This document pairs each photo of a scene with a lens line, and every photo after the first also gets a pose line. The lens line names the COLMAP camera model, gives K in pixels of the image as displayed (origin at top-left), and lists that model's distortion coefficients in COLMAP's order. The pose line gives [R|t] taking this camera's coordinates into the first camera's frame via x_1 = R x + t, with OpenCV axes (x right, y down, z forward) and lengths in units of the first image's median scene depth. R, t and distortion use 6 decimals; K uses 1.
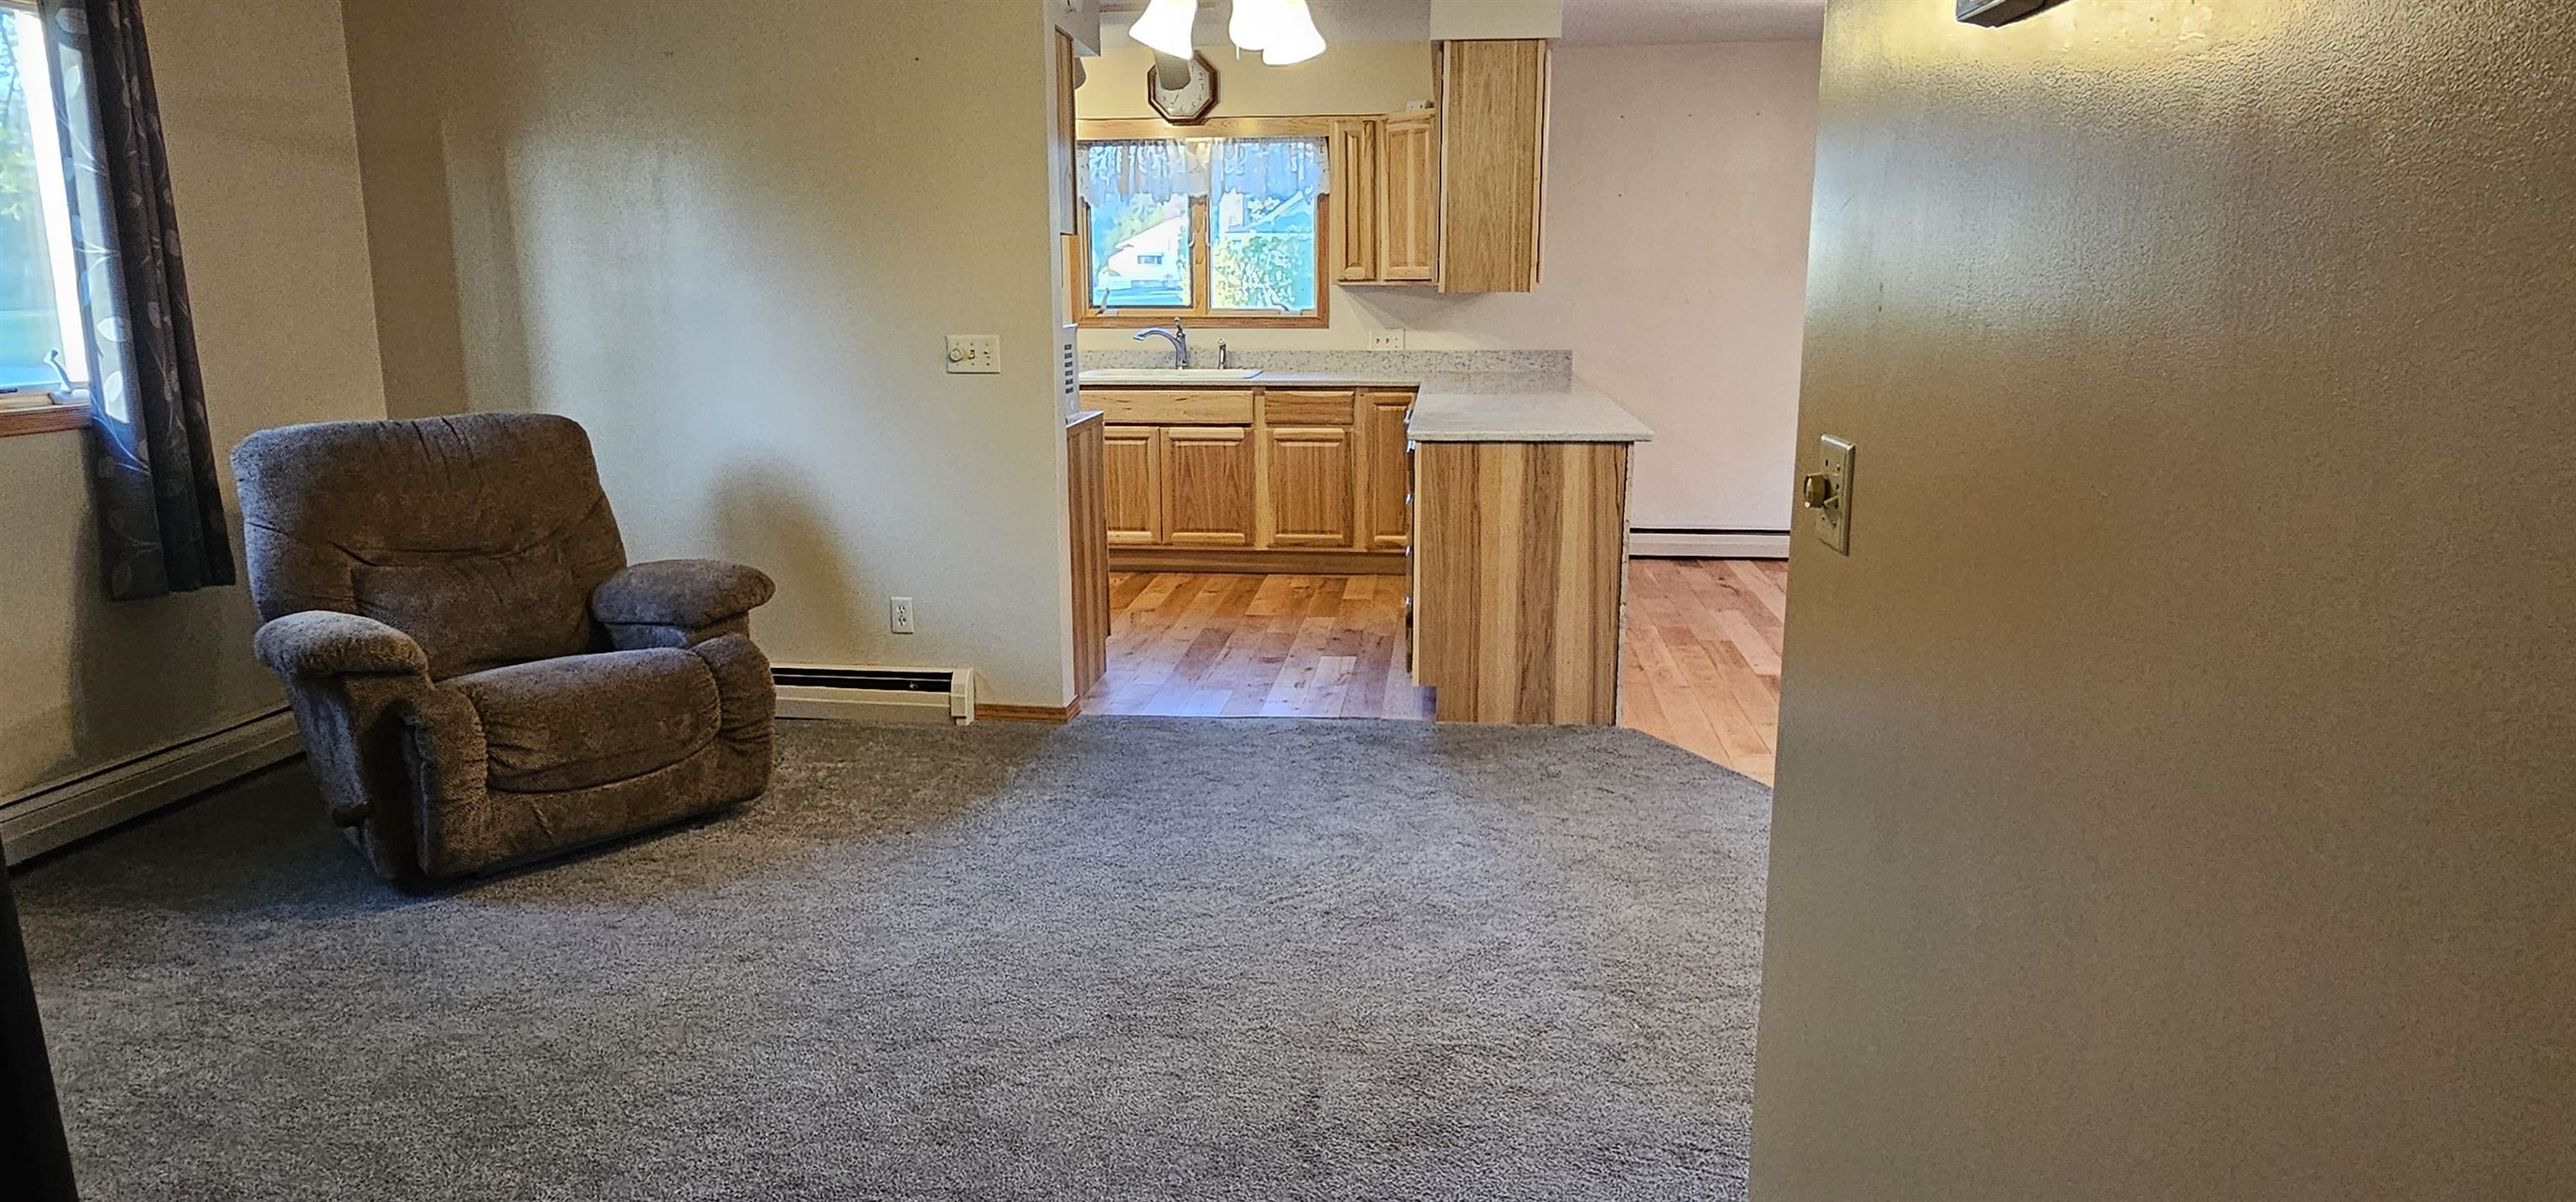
lens RADIAL K [[1615.6, 0, 1288.0], [0, 1615.6, 601.0], [0, 0, 1]] dist [-0.000756, 0.000050]
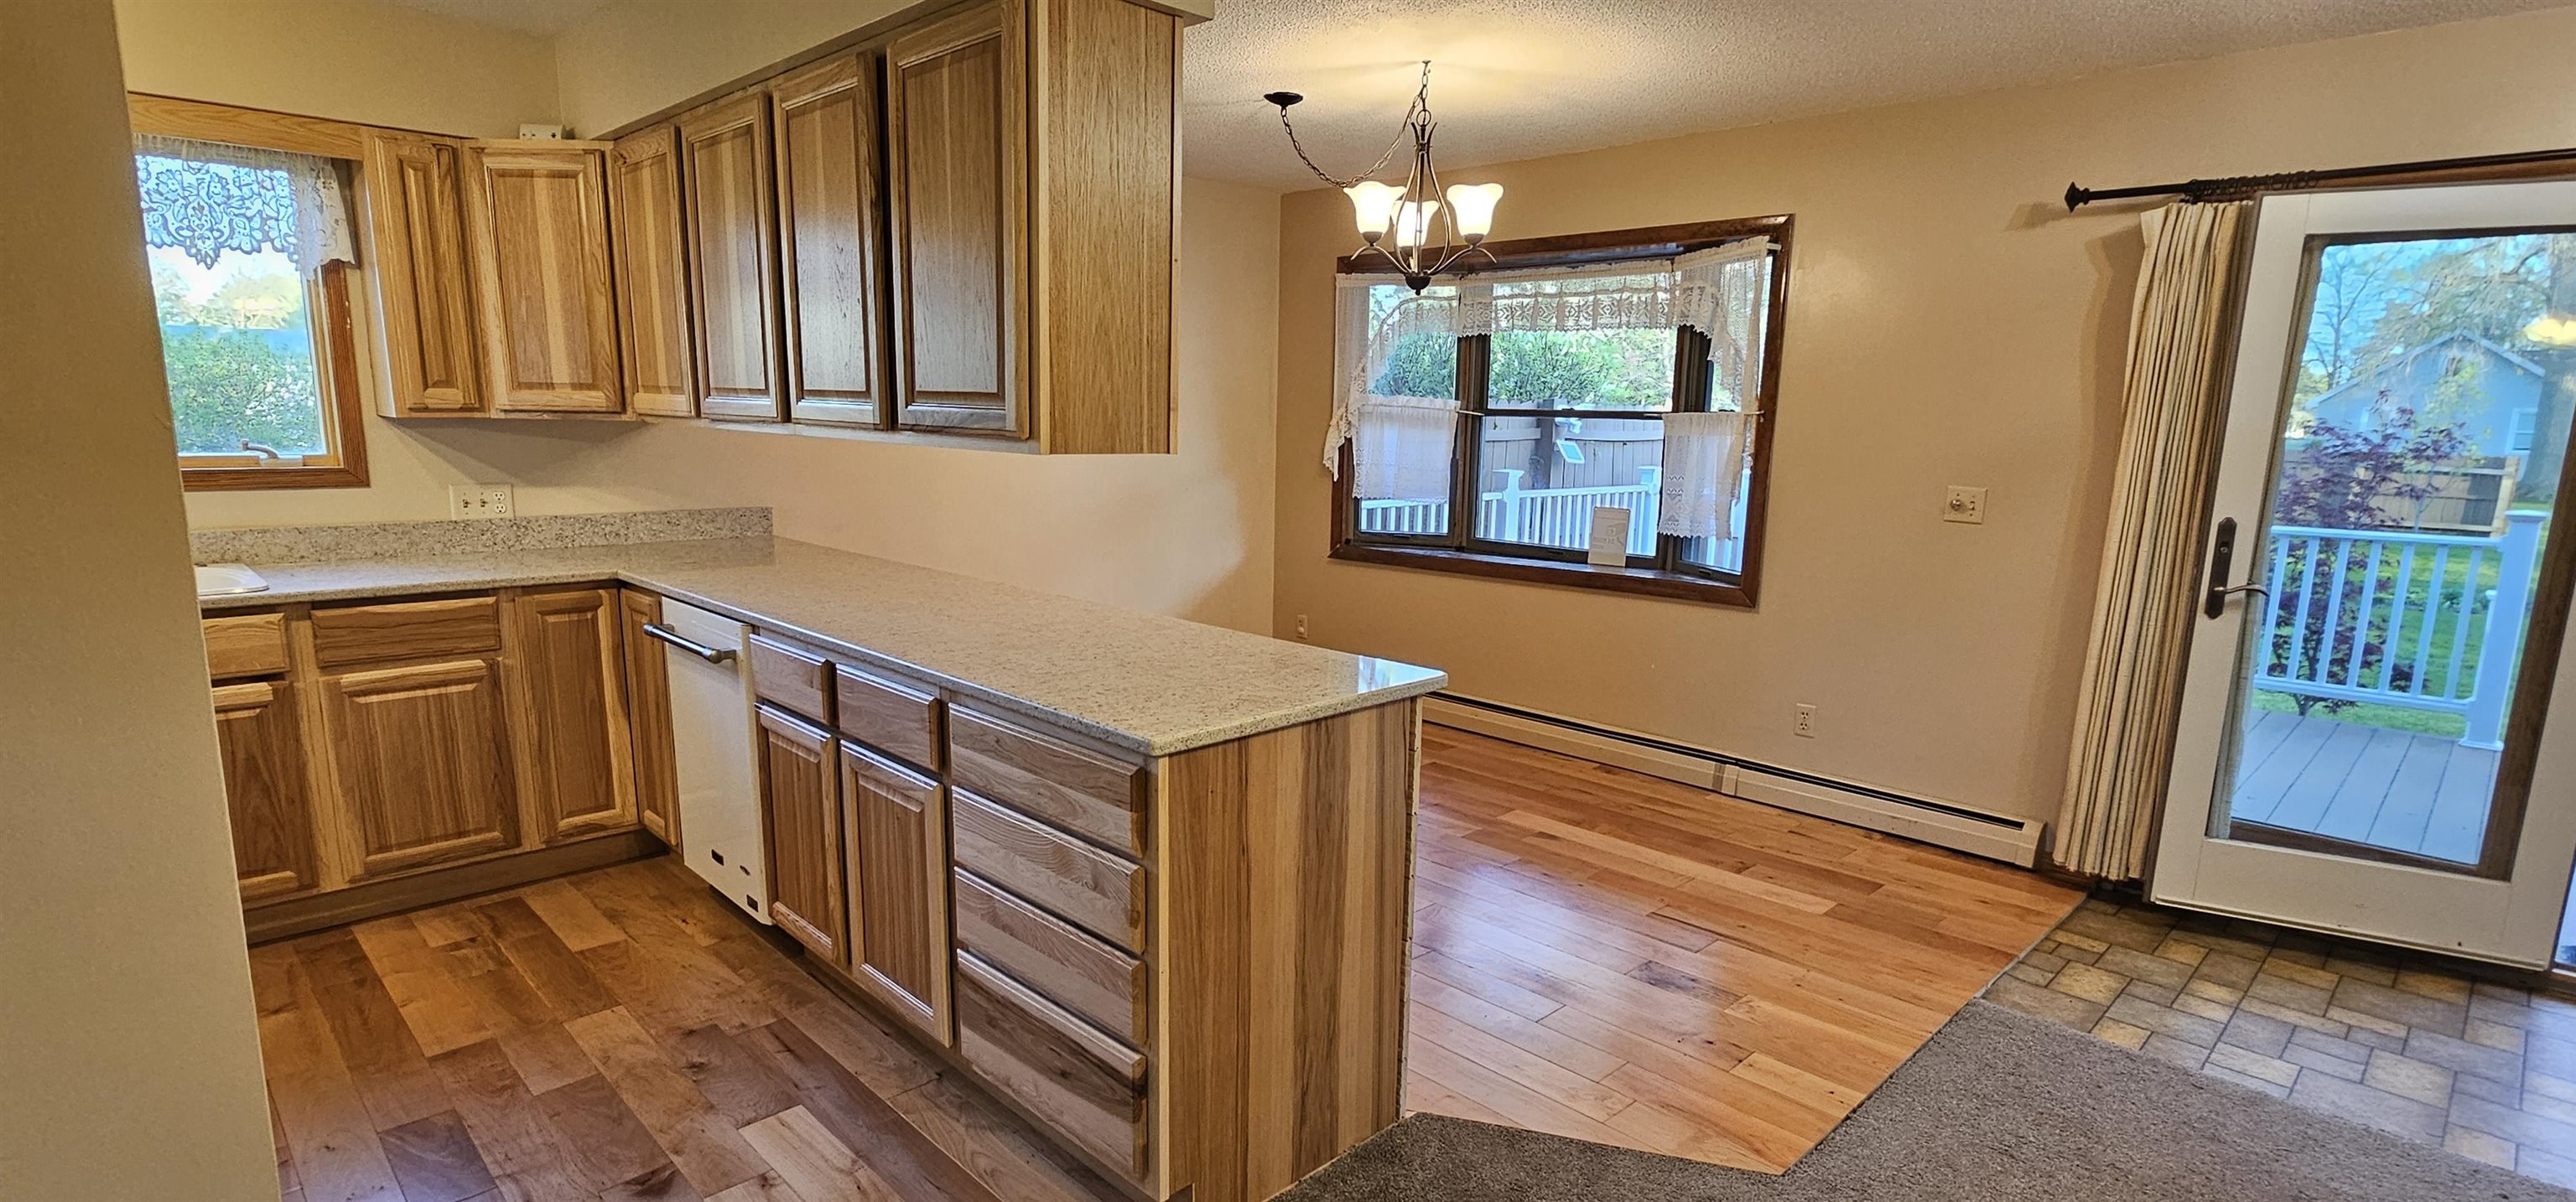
lens RADIAL K [[1236.7, 0, 1277.6], [0, 1236.7, 643.5], [0, 0, 1]] dist [-0.004385, -0.000552]
pose [[0.635235, -0.127971, 0.761643, -0.124307], [0.128318, 0.989958, 0.059311, -0.100185], [-0.761585, 0.060056, 0.645277, 0.473445]]
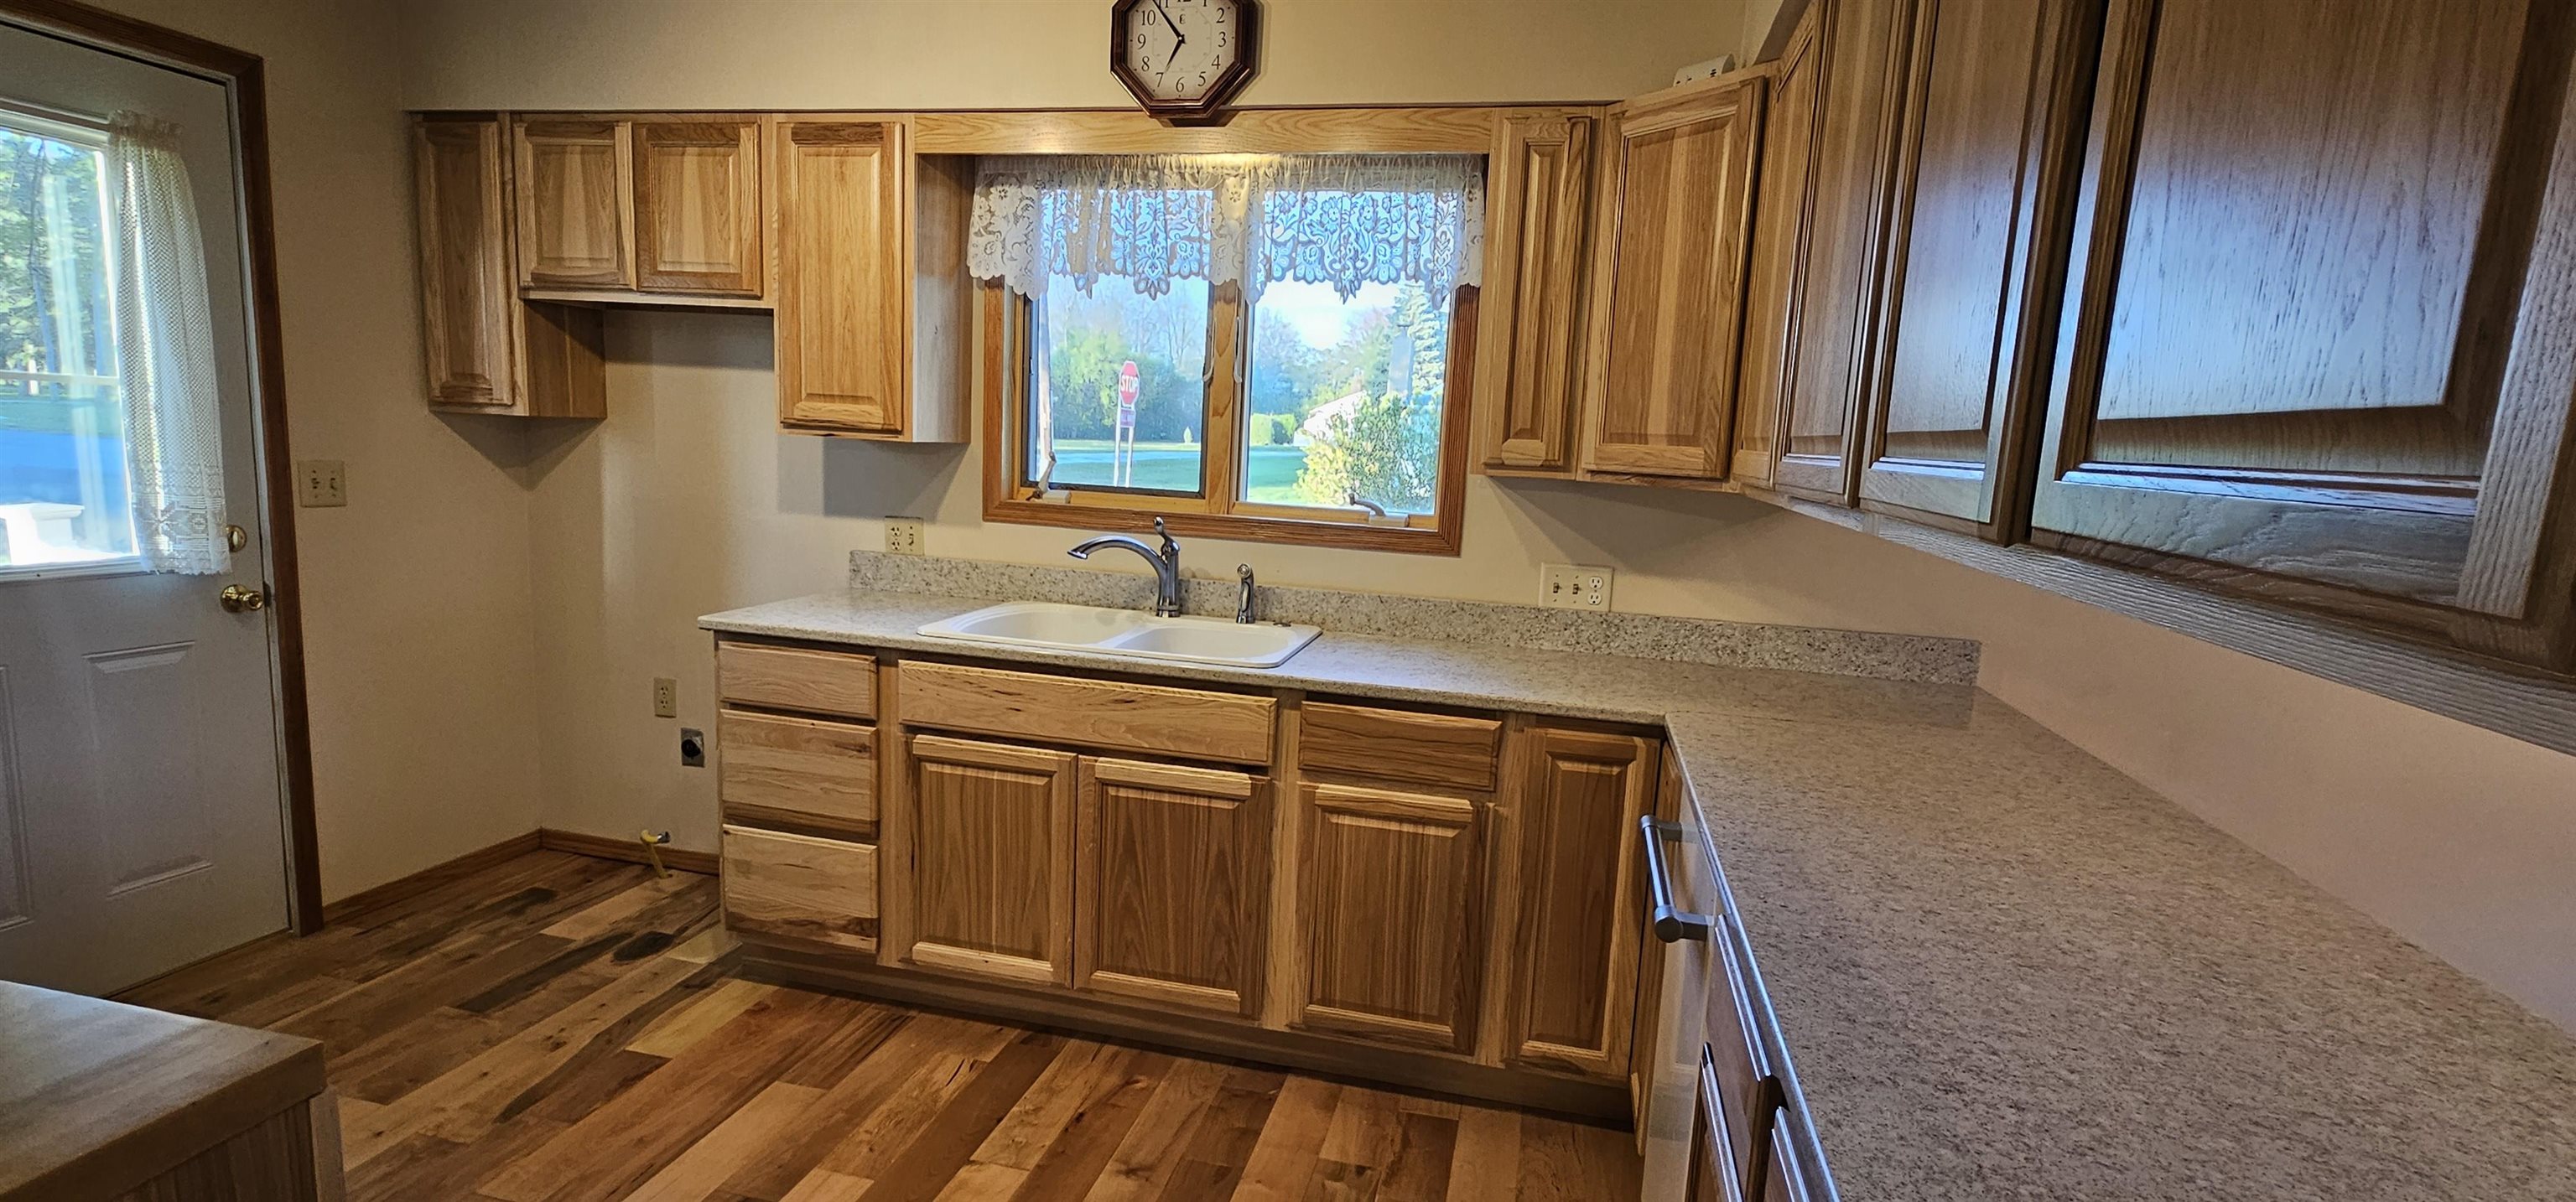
lens RADIAL K [[1227.3, 0, 1280.1], [0, 1227.3, 644.6], [0, 0, 1]] dist [-0.001659, 0.000002]
pose [[0.989493, 0.076427, -0.122729, 0.020035], [-0.080304, 0.996406, -0.026961, -0.133776], [0.120227, 0.036533, 0.992074, 0.649077]]
